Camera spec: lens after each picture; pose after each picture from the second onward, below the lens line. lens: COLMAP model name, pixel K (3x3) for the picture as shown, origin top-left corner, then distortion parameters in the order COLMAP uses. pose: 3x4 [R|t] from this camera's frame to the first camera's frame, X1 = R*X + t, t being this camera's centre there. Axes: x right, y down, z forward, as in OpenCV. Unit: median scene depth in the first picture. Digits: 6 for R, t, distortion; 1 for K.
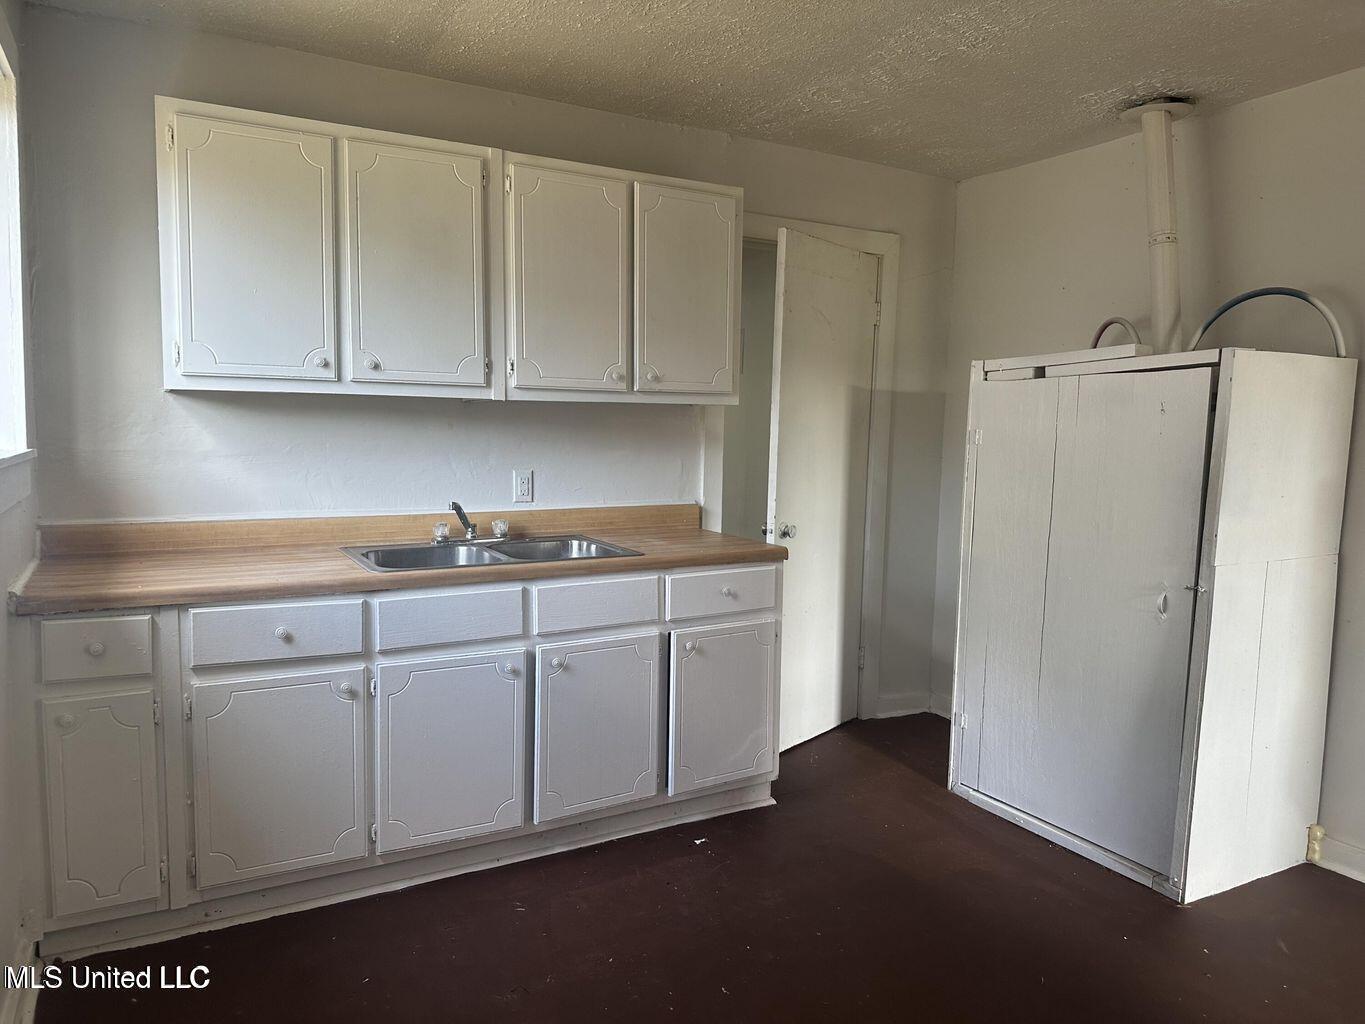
lens RADIAL K [[955.6, 0, 685.5], [0, 955.6, 518.8], [0, 0, 1]] dist [0.074633, -0.095430]
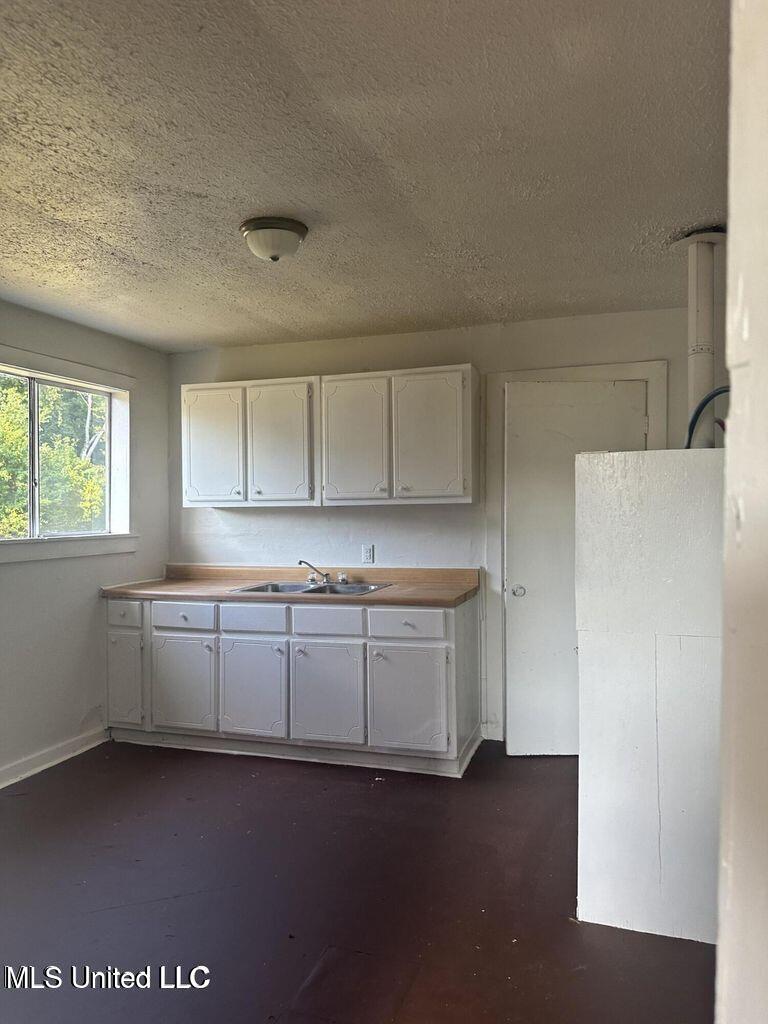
lens RADIAL K [[719.5, 0, 384.0], [0, 719.5, 512.0], [0, 0, 1]] dist [0.079750, -0.092695]
pose [[0.672440, -0.019441, -0.739896, 0.944519], [-0.050533, 0.996116, -0.072100, -0.019366], [0.738425, 0.085872, 0.668846, 0.168953]]
